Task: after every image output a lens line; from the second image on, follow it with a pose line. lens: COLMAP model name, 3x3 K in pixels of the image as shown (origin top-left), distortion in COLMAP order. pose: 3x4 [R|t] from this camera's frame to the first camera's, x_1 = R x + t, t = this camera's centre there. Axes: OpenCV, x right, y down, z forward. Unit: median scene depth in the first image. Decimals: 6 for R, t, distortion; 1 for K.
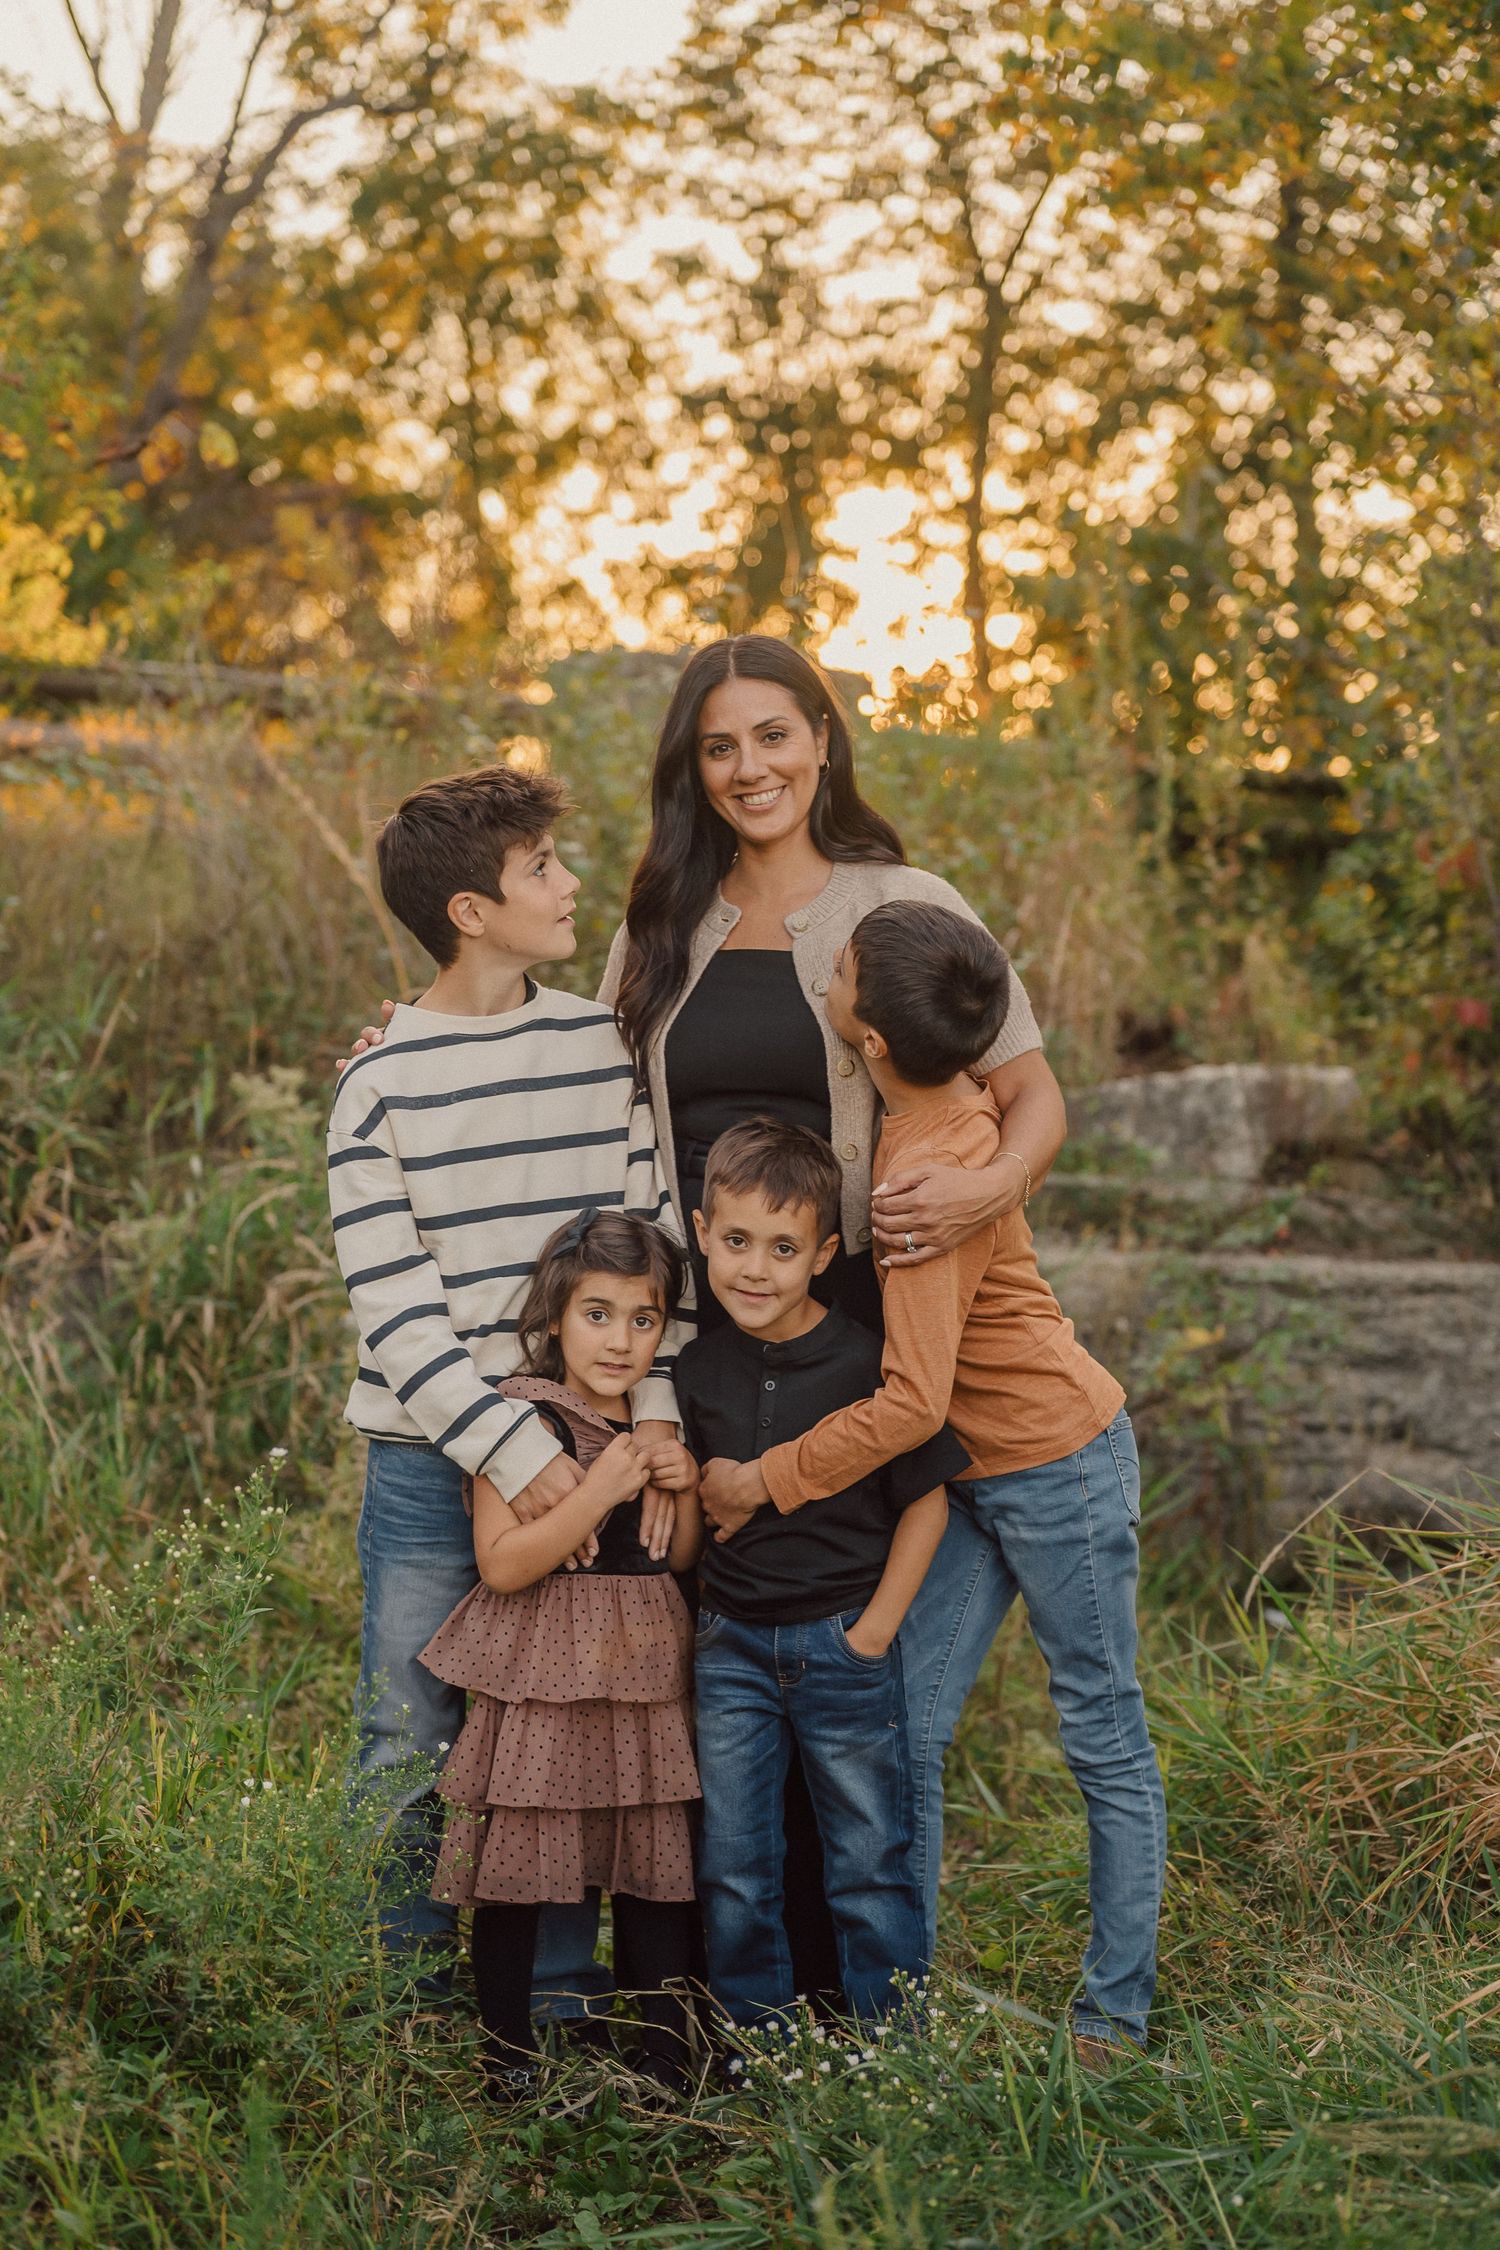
lens RADIAL K [[3671.4, 0, 750.0], [0, 3671.4, 1125.0], [0, 0, 1]] dist [0.011312, 0.083715]
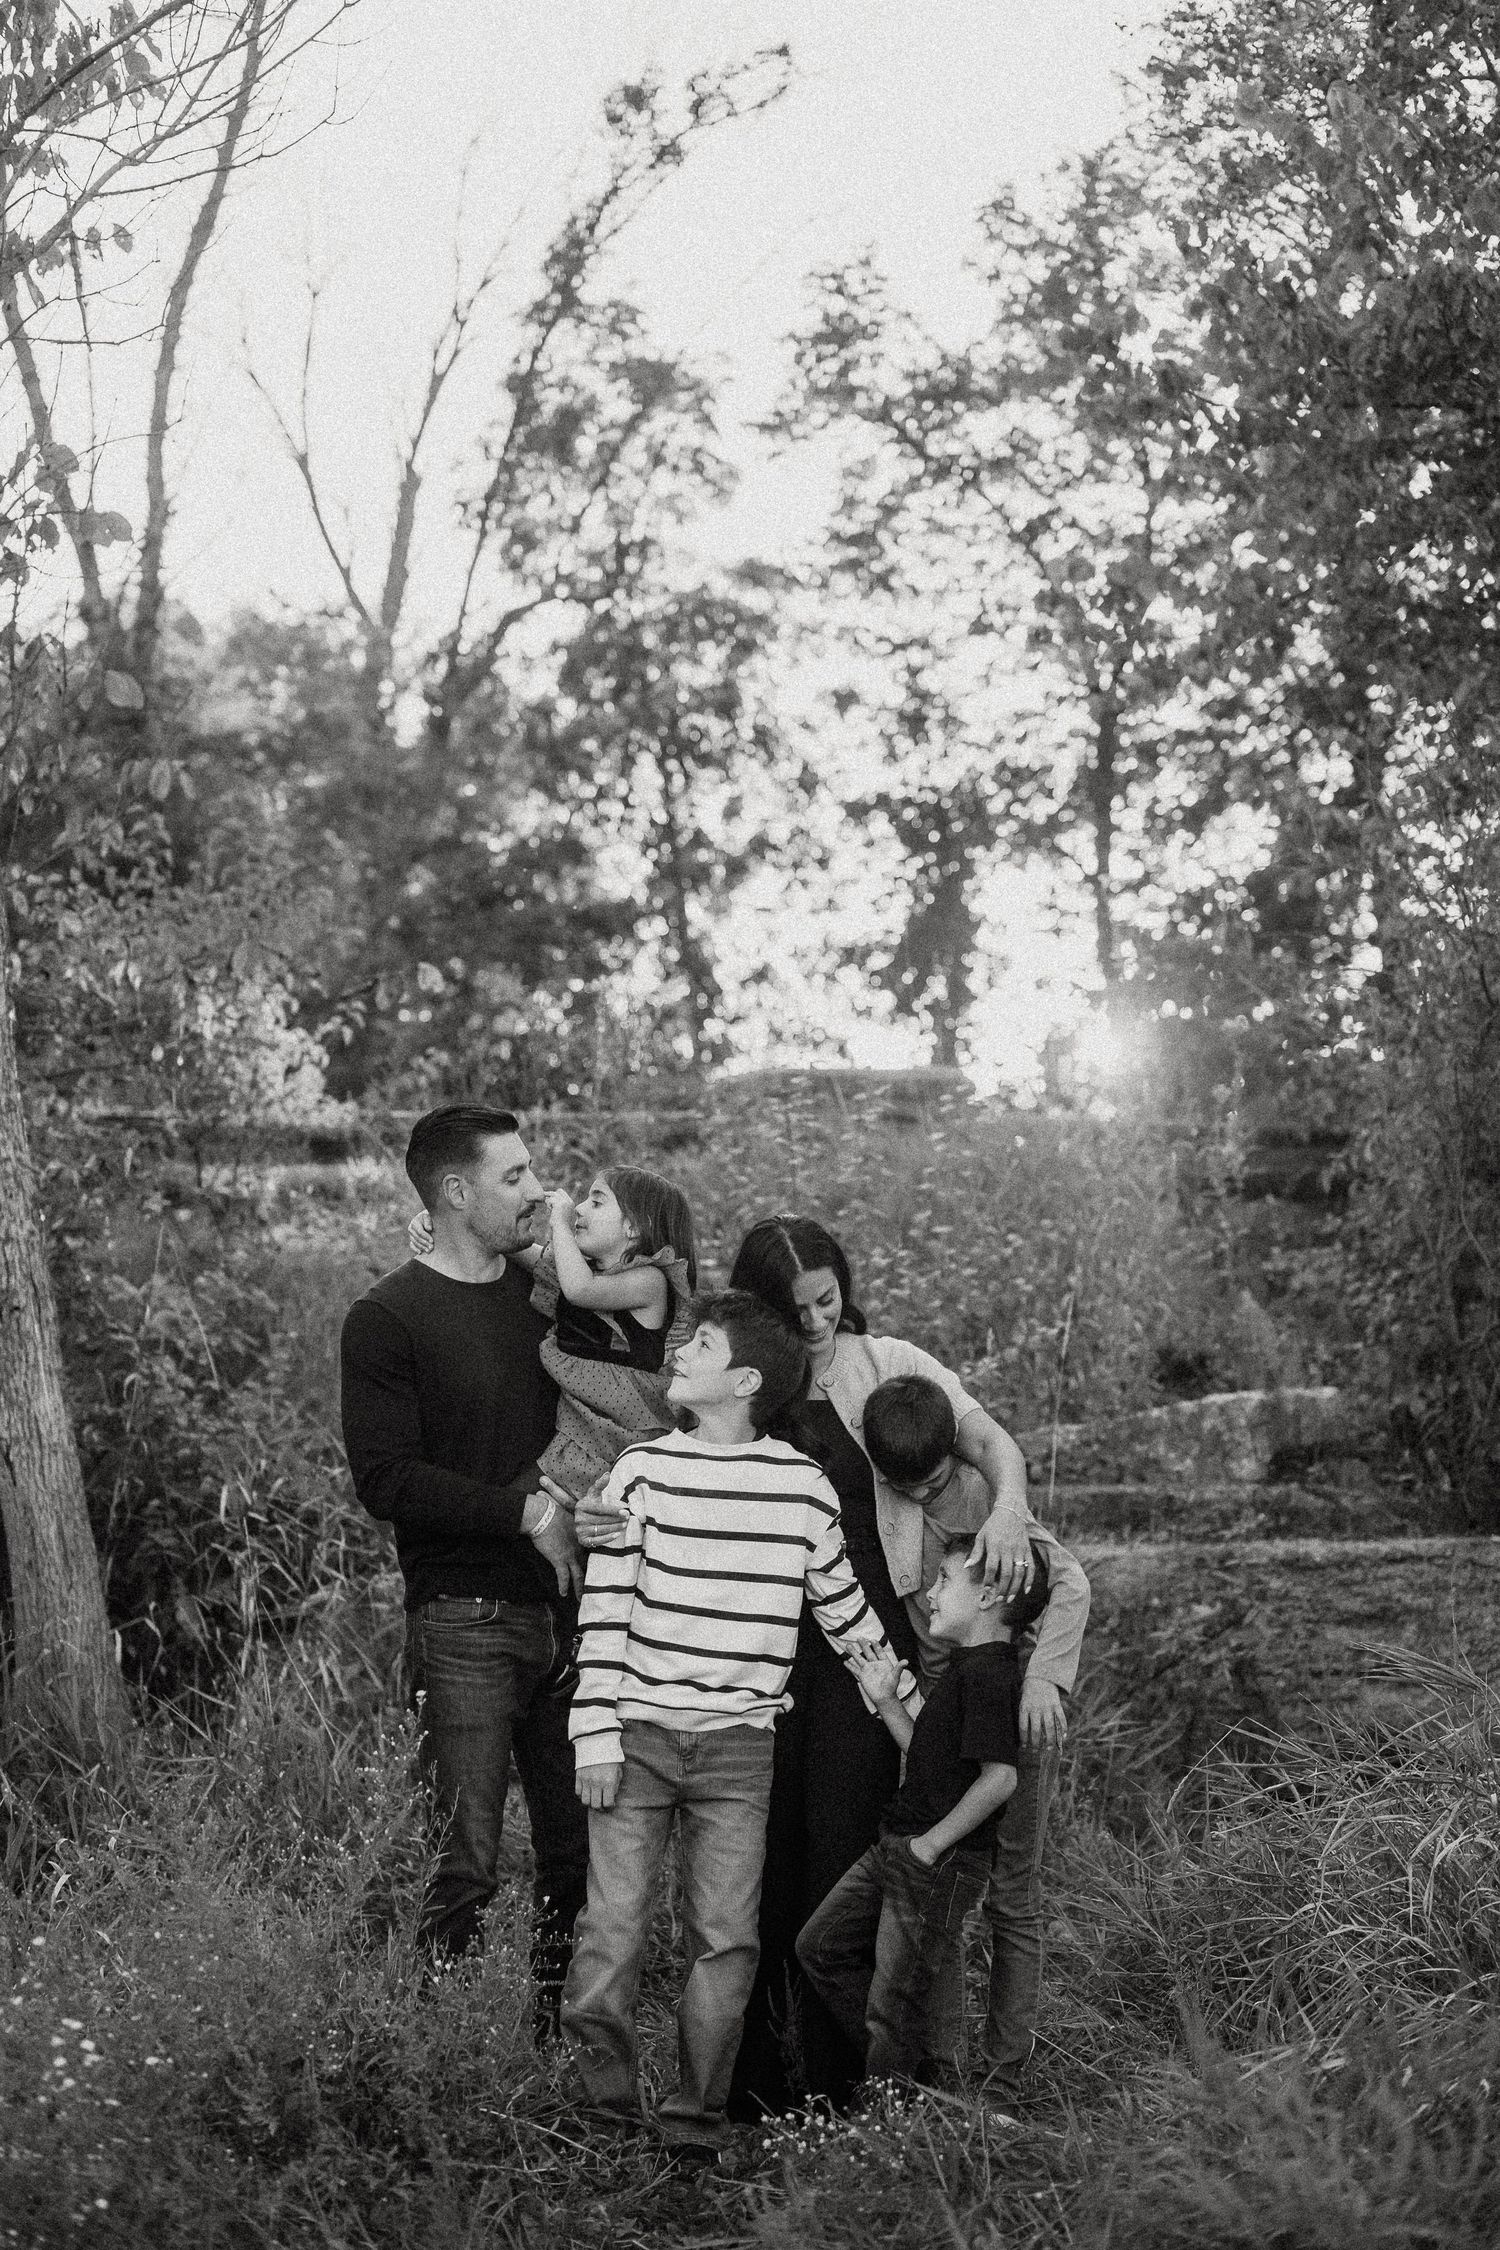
lens RADIAL K [[3325.2, 0, 750.0], [0, 3325.2, 1125.0], [0, 0, 1]] dist [0.017428, 0.056853]
pose [[0.995471, -0.066106, -0.068324, 0.017139], [0.060334, 0.994693, -0.083338, -0.008106], [0.073470, 0.078838, 0.994176, -0.064738]]
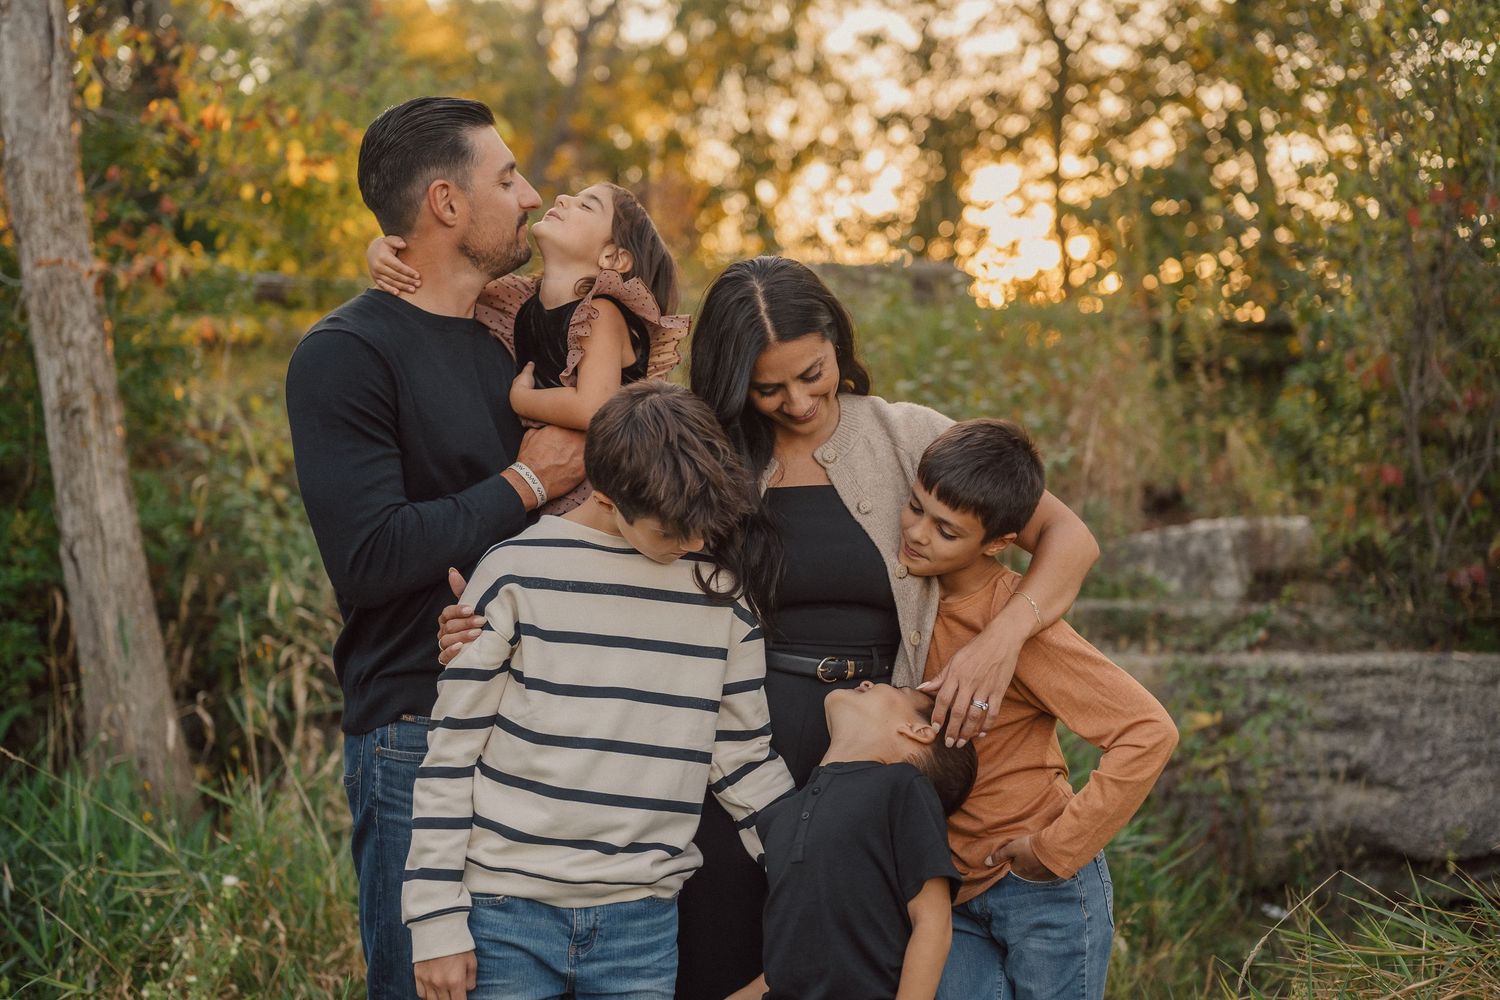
lens RADIAL K [[2082.1, 0, 750.0], [0, 2082.1, 500.0], [0, 0, 1]] dist [0.005393, -0.002339]
pose [[0.994125, -0.043964, -0.098906, 0.010514], [0.041584, 0.998797, -0.025998, -0.003782], [0.099930, 0.021732, 0.994757, 0.062834]]
